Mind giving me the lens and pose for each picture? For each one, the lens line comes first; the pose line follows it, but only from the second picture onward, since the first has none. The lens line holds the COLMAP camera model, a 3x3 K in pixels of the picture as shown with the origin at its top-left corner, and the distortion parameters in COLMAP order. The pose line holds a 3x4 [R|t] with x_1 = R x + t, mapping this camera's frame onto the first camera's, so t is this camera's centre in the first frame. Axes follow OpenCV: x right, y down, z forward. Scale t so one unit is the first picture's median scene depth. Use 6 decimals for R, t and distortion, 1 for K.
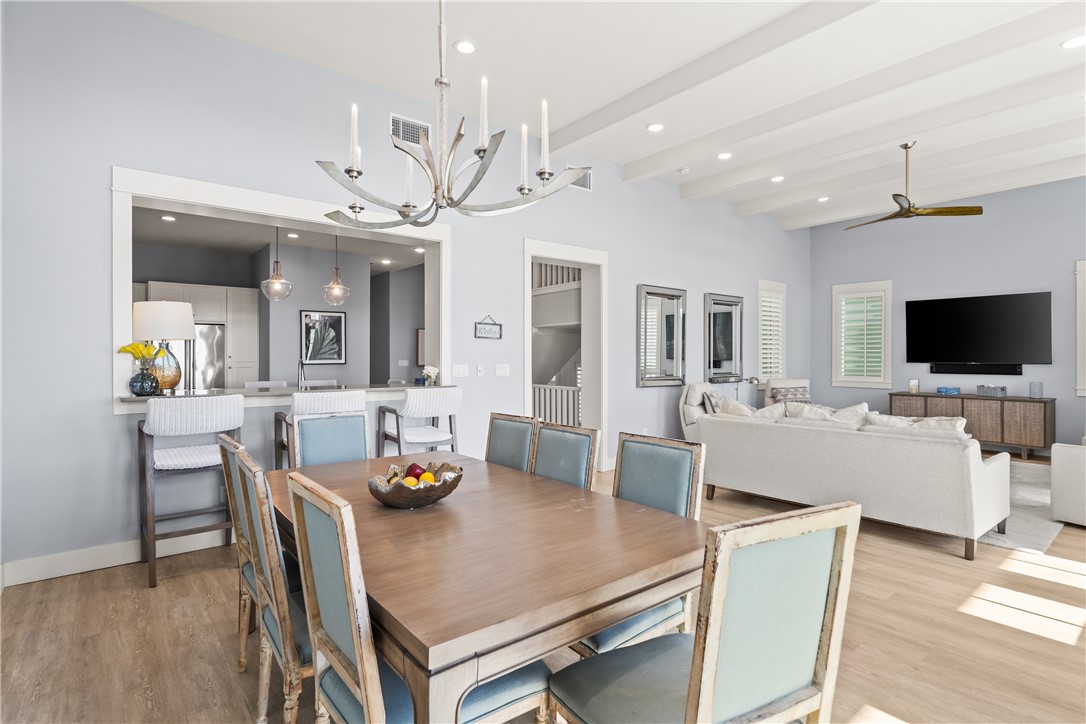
lens RADIAL K [[543.0, 0, 544.5], [0, 543.0, 358.5], [0, 0, 1]] dist [0.000068, -0.002299]
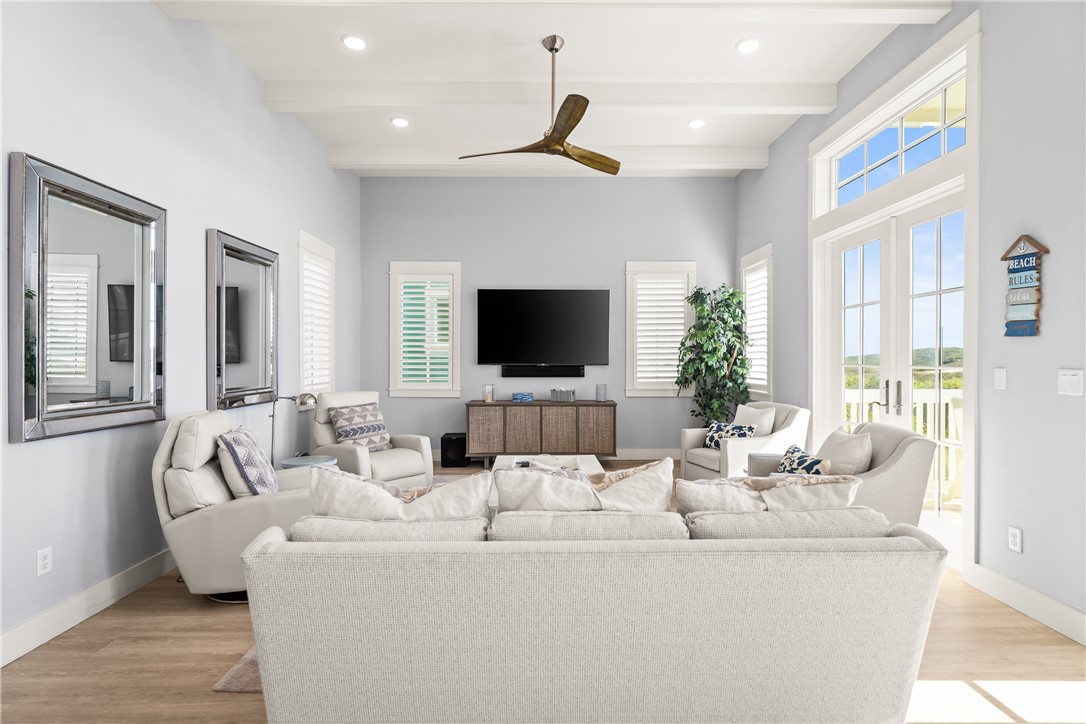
lens RADIAL K [[543.0, 0, 546.2], [0, 543.0, 363.4], [0, 0, 1]] dist [0.000068, -0.002299]
pose [[0.621448, -0.007248, 0.783422, 0.100547], [0.001969, 0.999968, 0.007690, -0.000085], [-0.783453, -0.003237, 0.621442, 0.459363]]
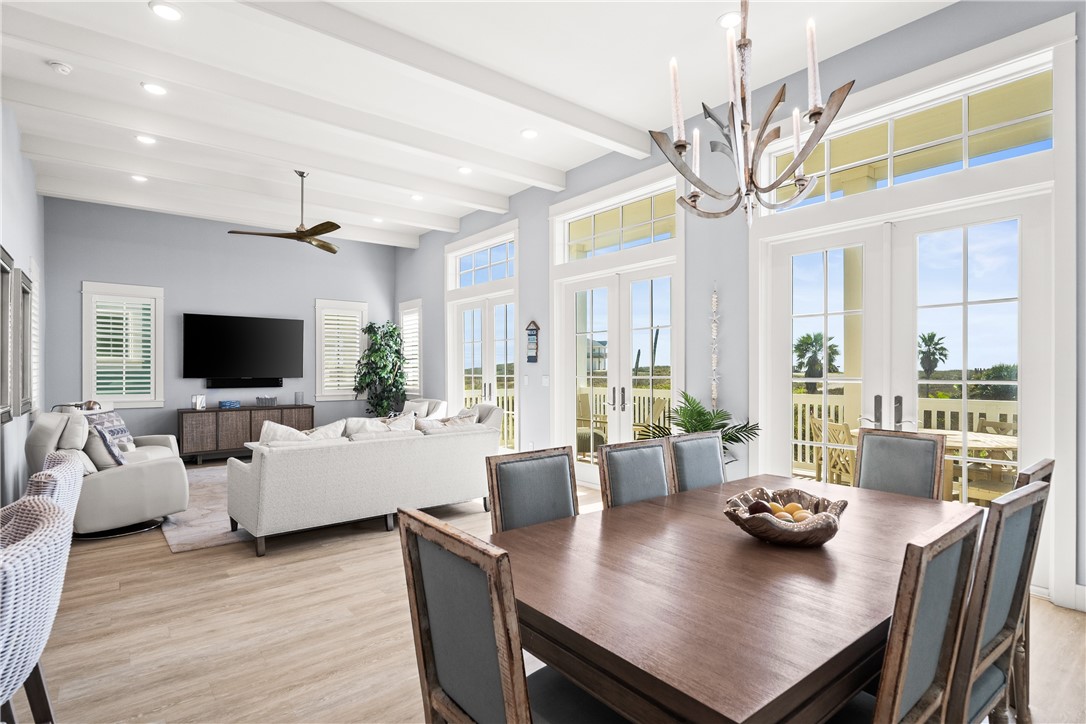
lens RADIAL K [[543.0, 0, 550.1], [0, 543.0, 370.2], [0, 0, 1]] dist [0.000068, -0.002299]
pose [[-0.011987, 0.002733, 0.999924, -0.322105], [0.005944, 0.999979, -0.002662, 0.000501], [-0.999910, 0.005911, -0.012003, 0.414836]]
